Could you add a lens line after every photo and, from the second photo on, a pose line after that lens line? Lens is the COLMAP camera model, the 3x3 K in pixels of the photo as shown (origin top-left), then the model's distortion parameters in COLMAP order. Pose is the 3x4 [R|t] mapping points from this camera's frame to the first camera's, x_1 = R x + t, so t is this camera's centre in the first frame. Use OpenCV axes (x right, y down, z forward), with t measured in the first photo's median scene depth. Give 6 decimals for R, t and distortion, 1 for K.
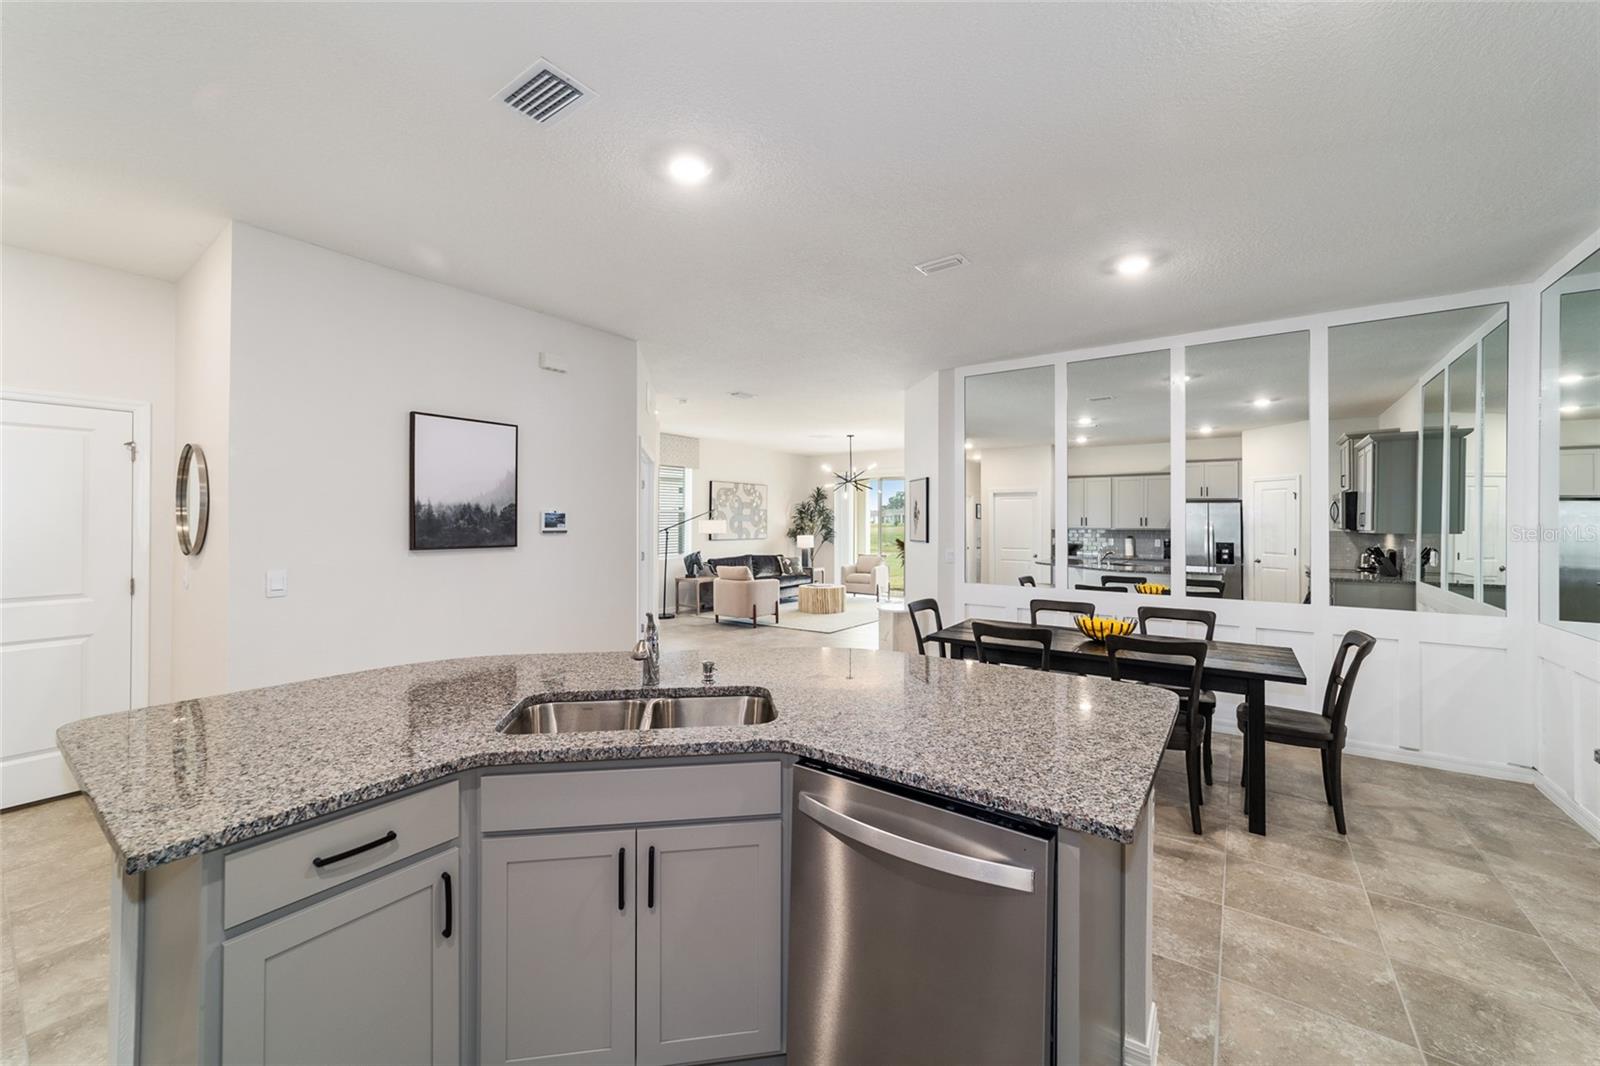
lens RADIAL K [[615.2, 0, 784.7], [0, 615.2, 516.1], [0, 0, 1]] dist [-0.010684, 0.004613]
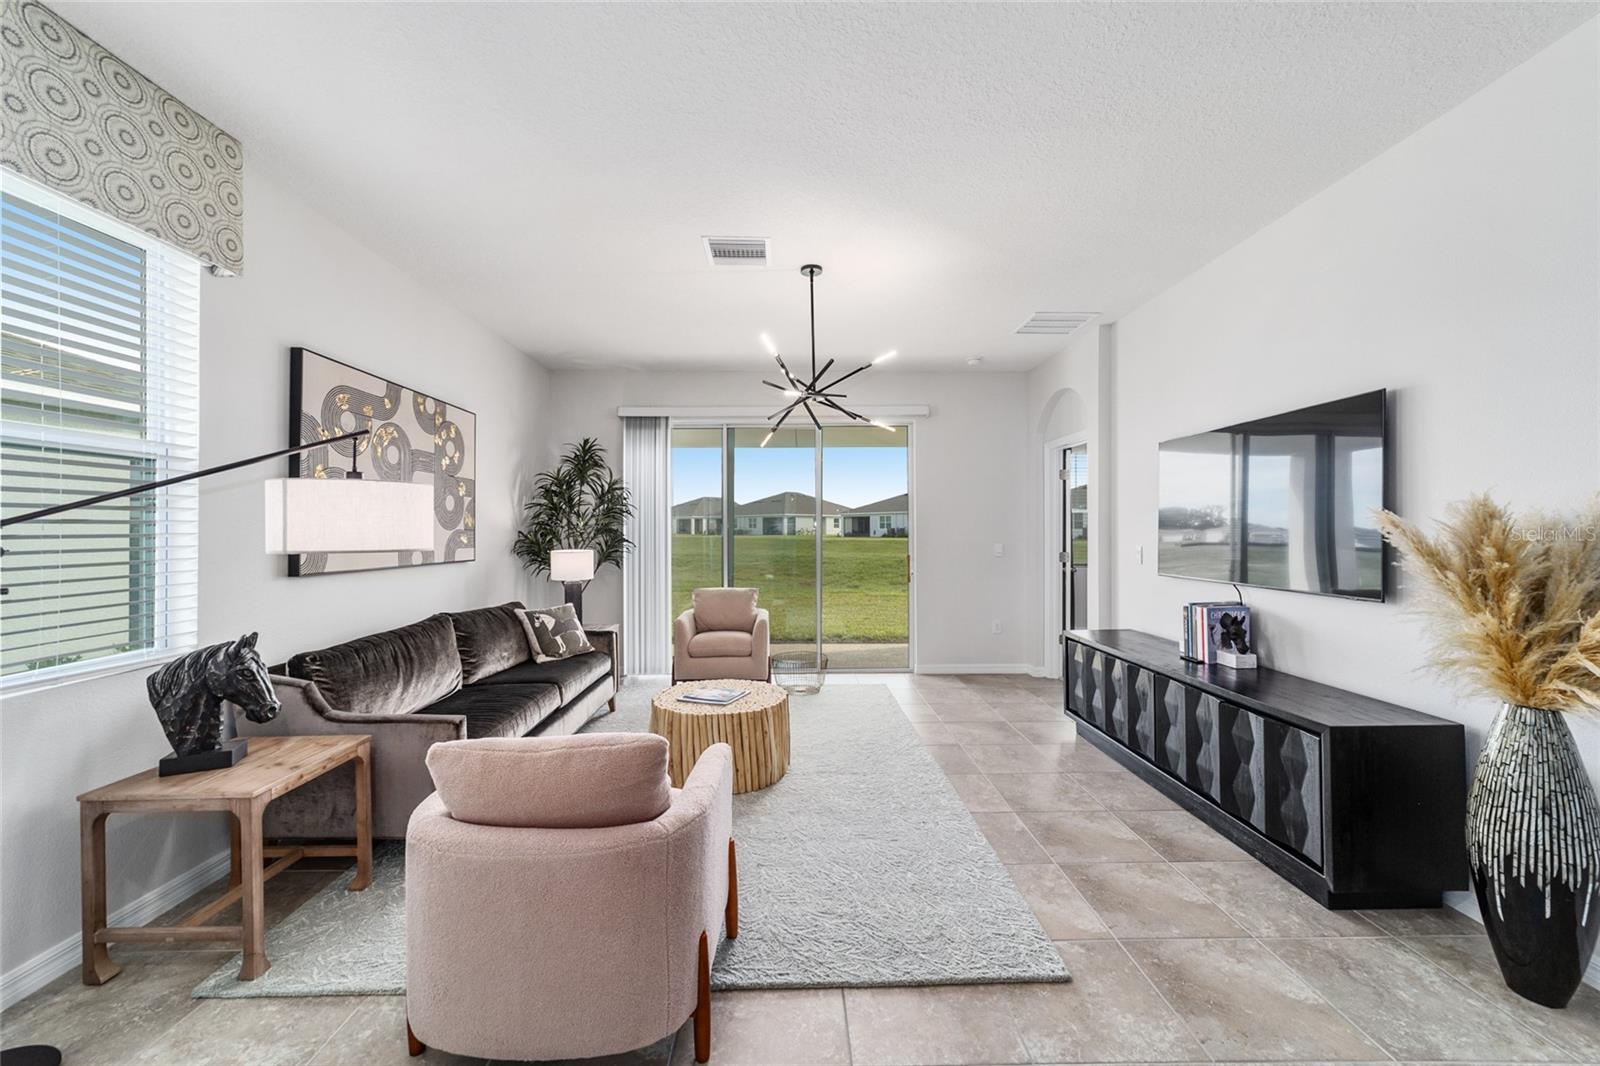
lens RADIAL K [[615.2, 0, 797.6], [0, 615.2, 530.1], [0, 0, 1]] dist [-0.010684, 0.004613]
pose [[0.792716, -0.001193, 0.609589, -0.100718], [-0.002541, 0.999983, 0.005261, 0.016412], [-0.609585, -0.005719, 0.792700, 0.611511]]
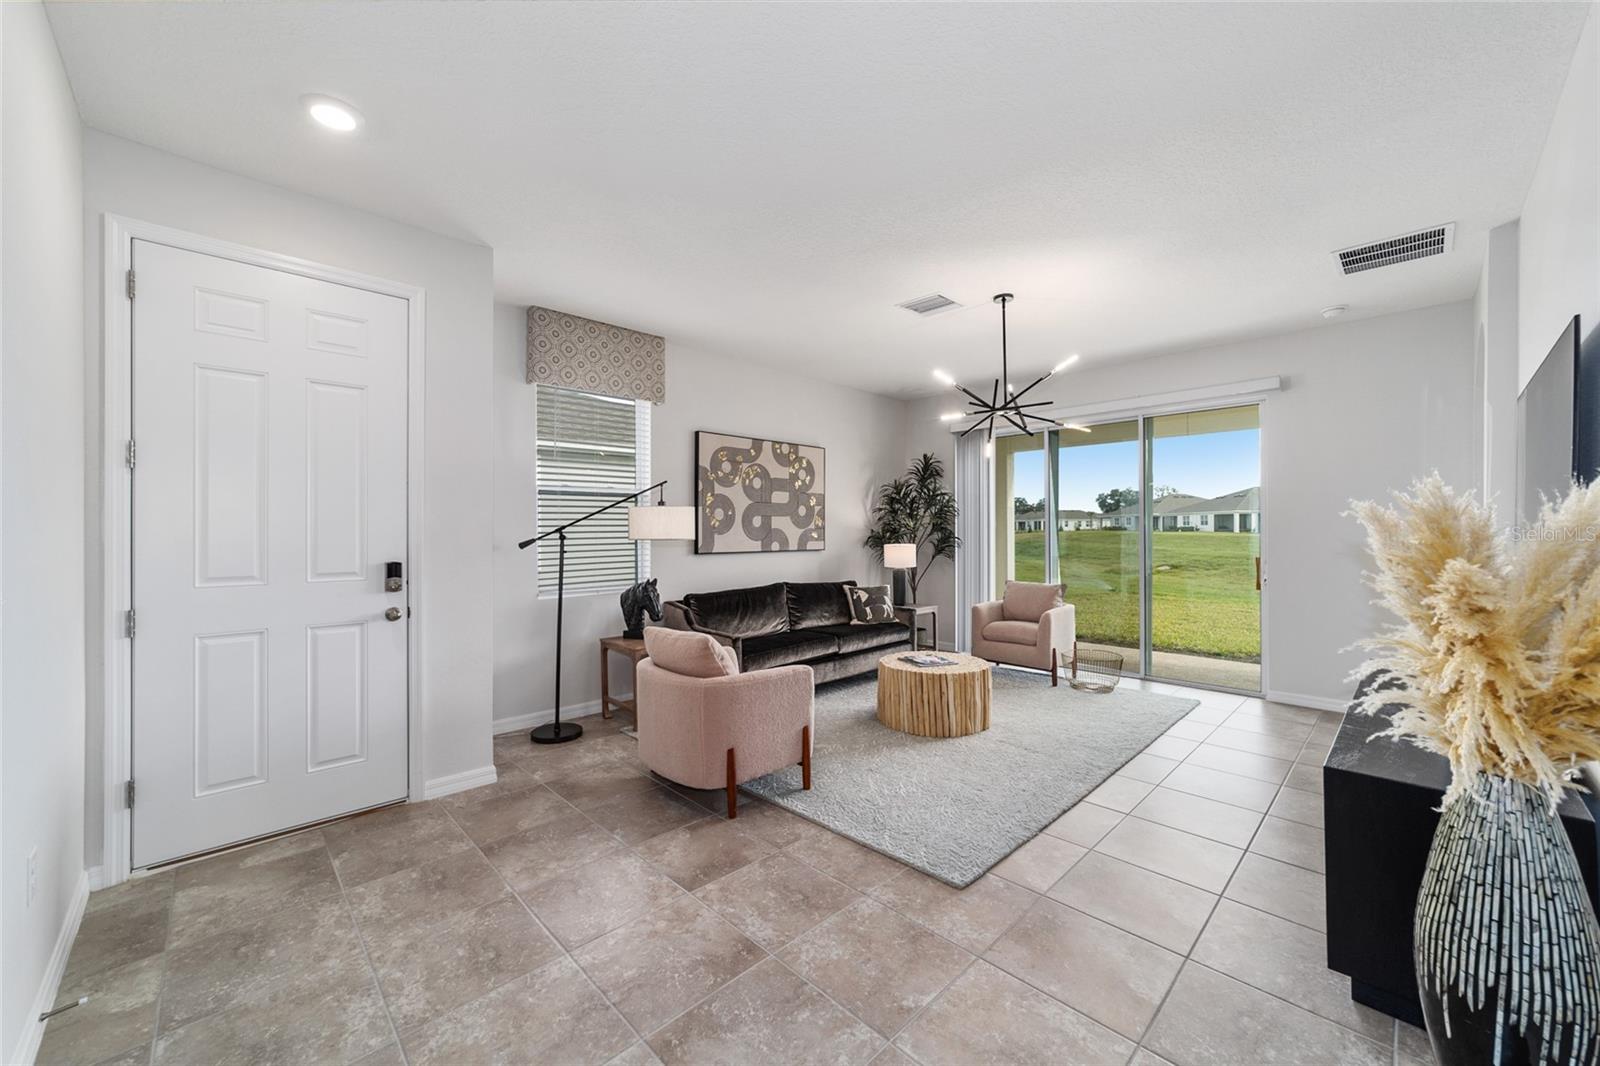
lens RADIAL K [[615.2, 0, 796.5], [0, 615.2, 529.4], [0, 0, 1]] dist [-0.010684, 0.004613]
pose [[0.987602, -0.003201, -0.156949, 0.029883], [0.004351, 0.999966, 0.006981, 0.015621], [0.156921, -0.007577, 0.987582, 0.491106]]
